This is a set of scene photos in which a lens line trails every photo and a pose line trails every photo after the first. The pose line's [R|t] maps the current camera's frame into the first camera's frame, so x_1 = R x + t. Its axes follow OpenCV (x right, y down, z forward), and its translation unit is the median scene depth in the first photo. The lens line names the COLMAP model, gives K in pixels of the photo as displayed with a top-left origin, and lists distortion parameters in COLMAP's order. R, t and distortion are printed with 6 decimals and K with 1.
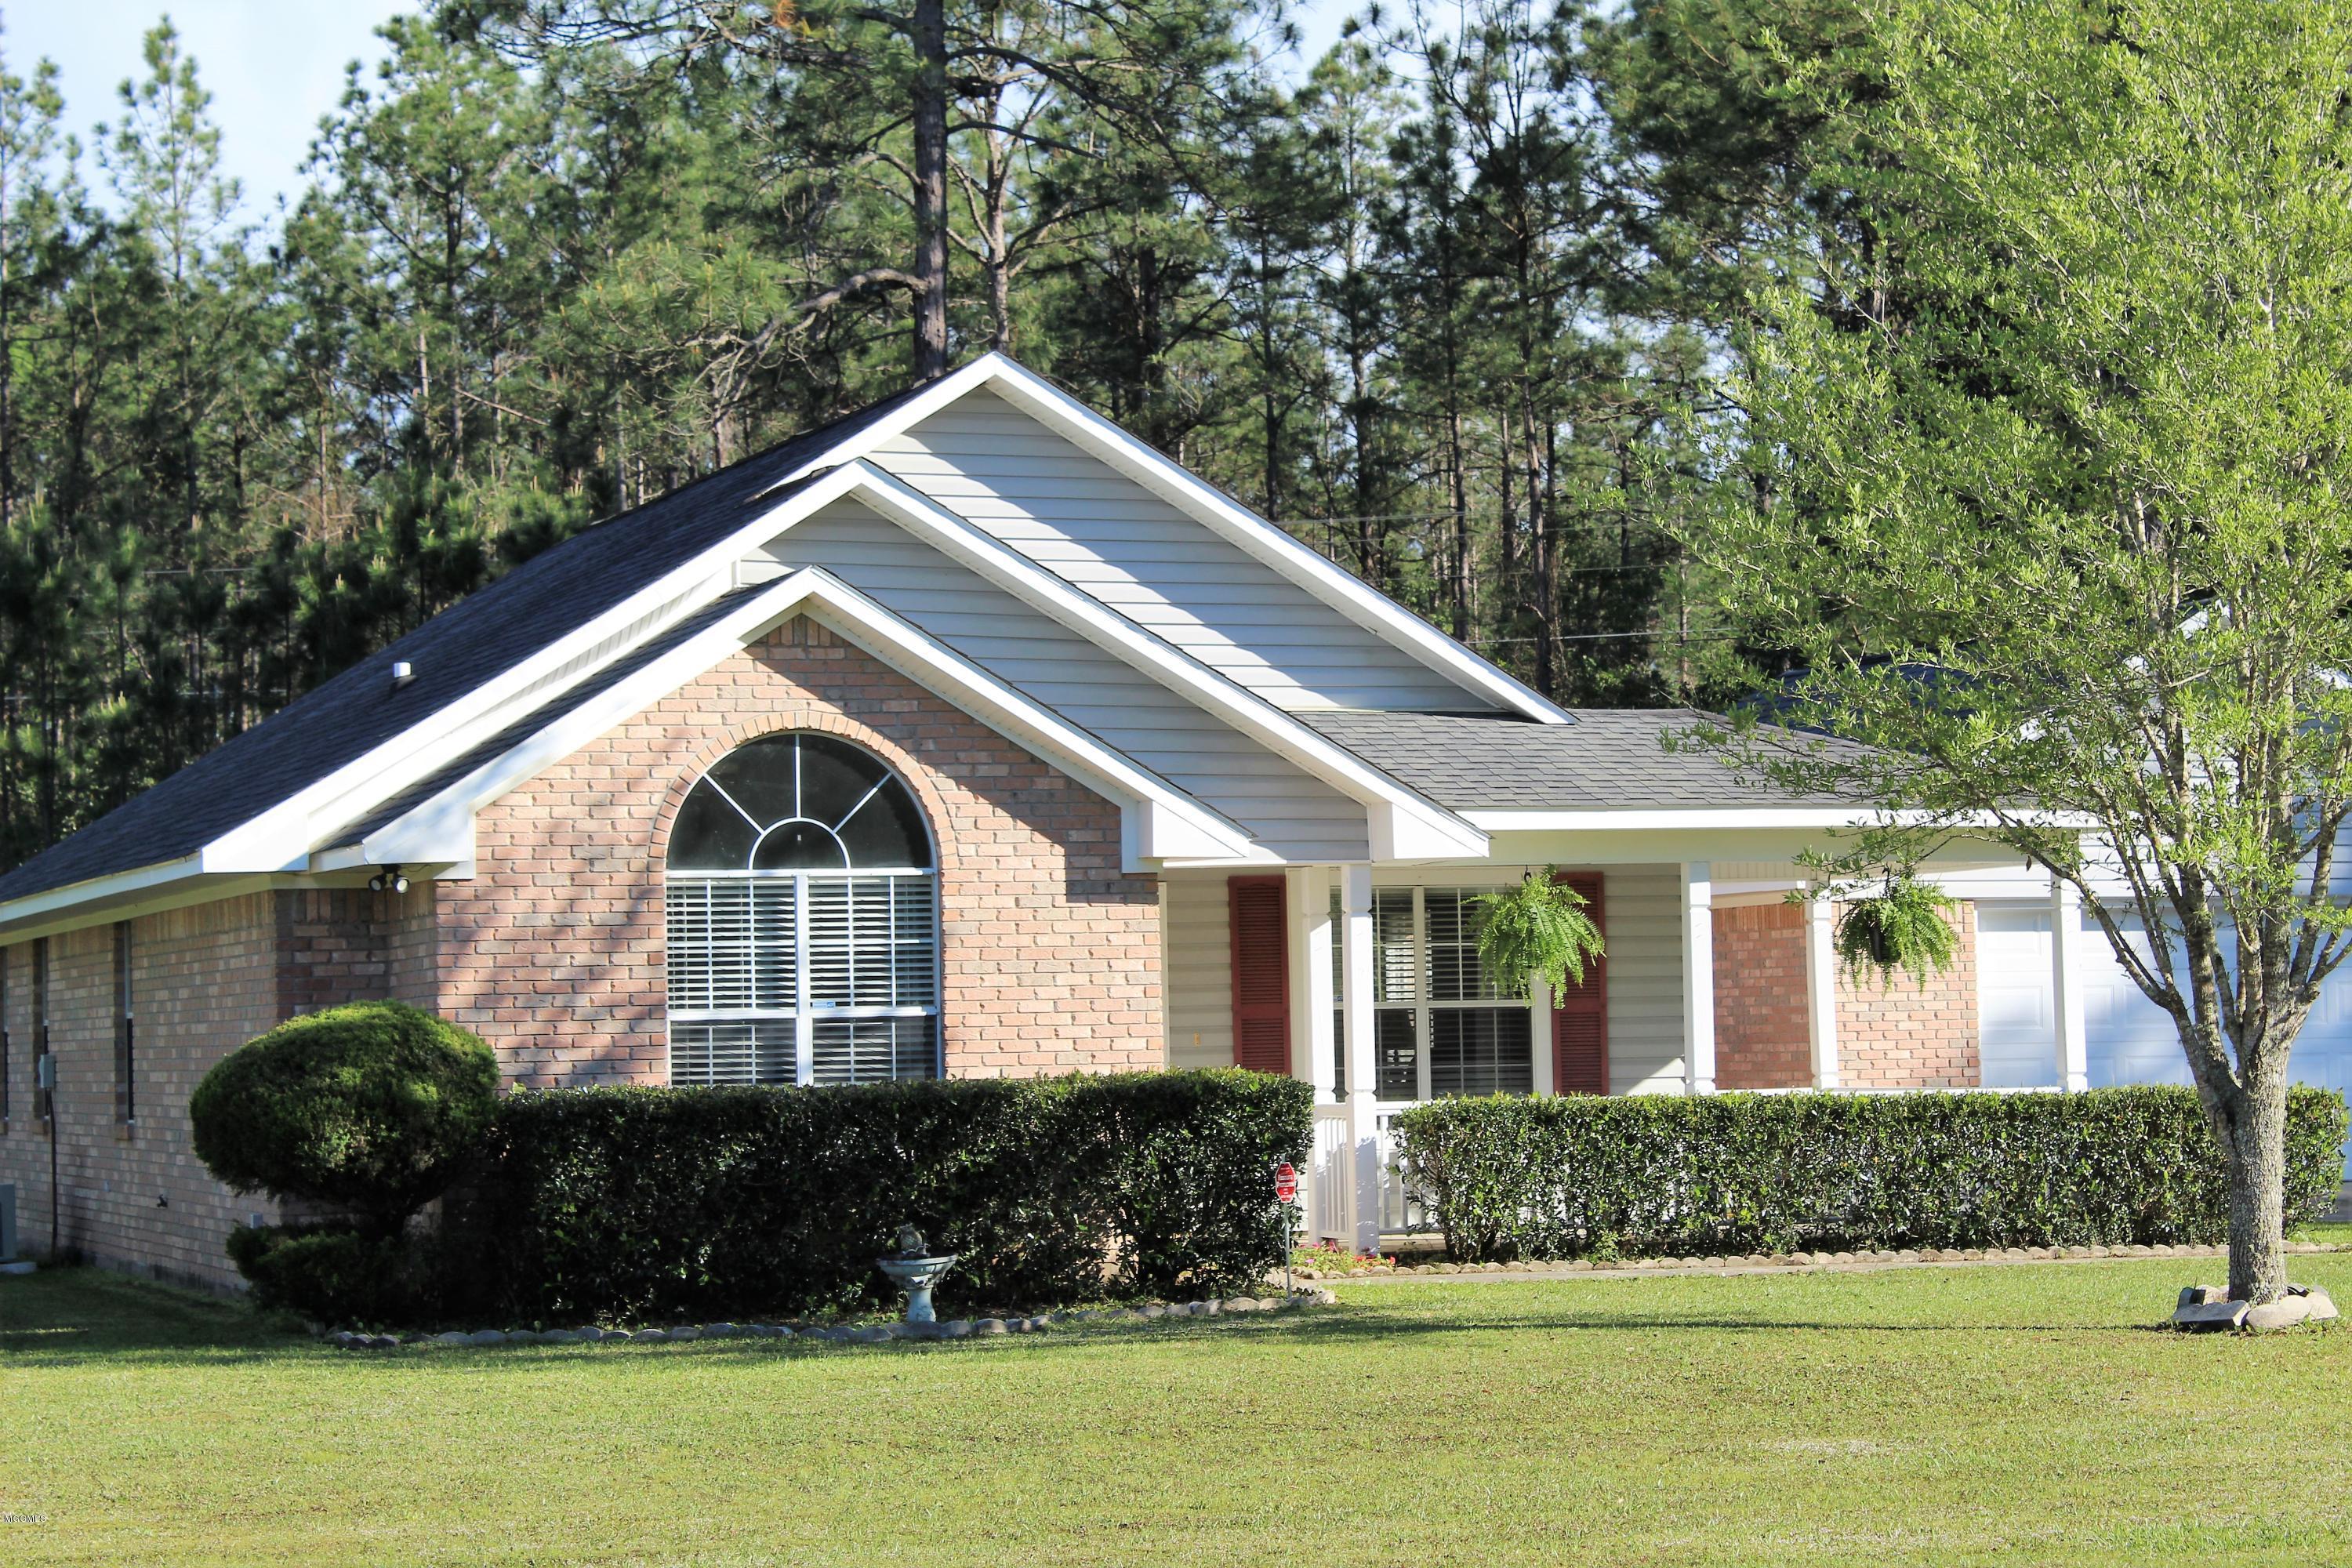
lens RADIAL K [[5815.3, 0, 1054.3], [0, 5815.3, 774.9], [0, 0, 1]] dist [0.026799, 0.978762]
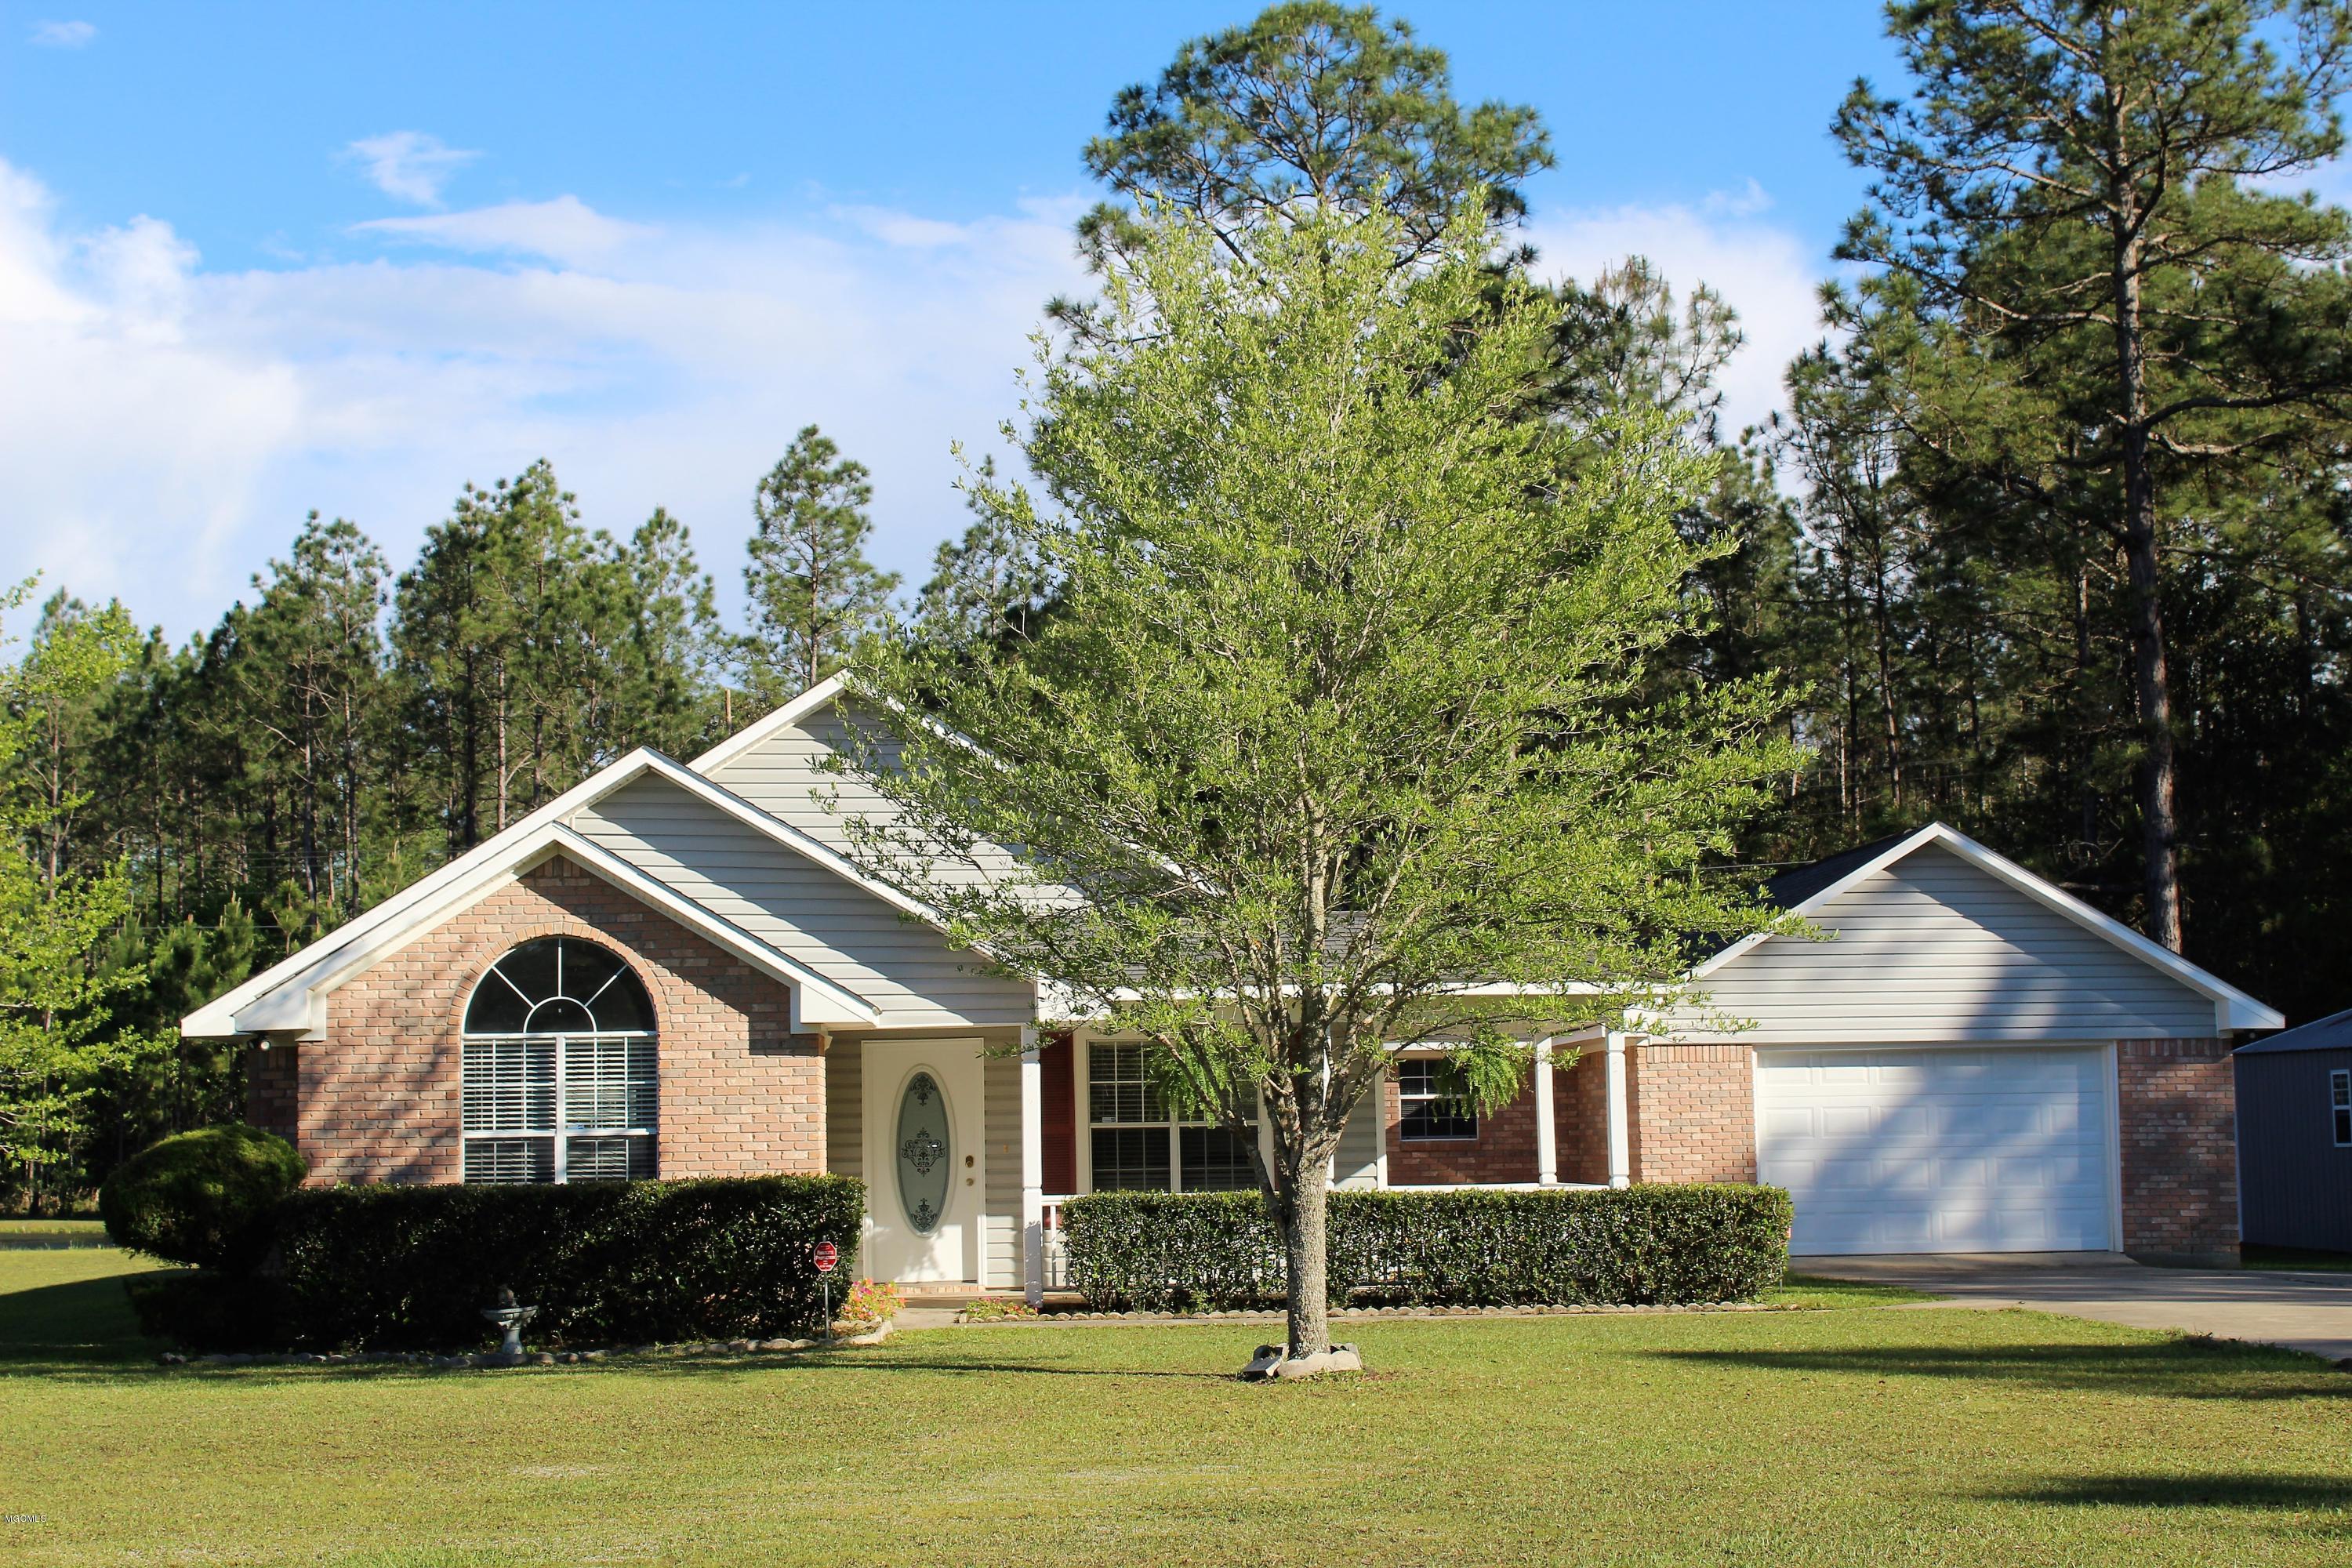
lens RADIAL K [[3823.0, 0, 1111.1], [0, 3823.0, 795.0], [0, 0, 1]] dist [-0.029953, 0.213003]
pose [[0.967152, -0.020210, -0.253393, 0.328320], [0.009894, 0.999072, -0.041919, -0.001482], [0.254005, 0.038034, 0.966455, 0.121222]]
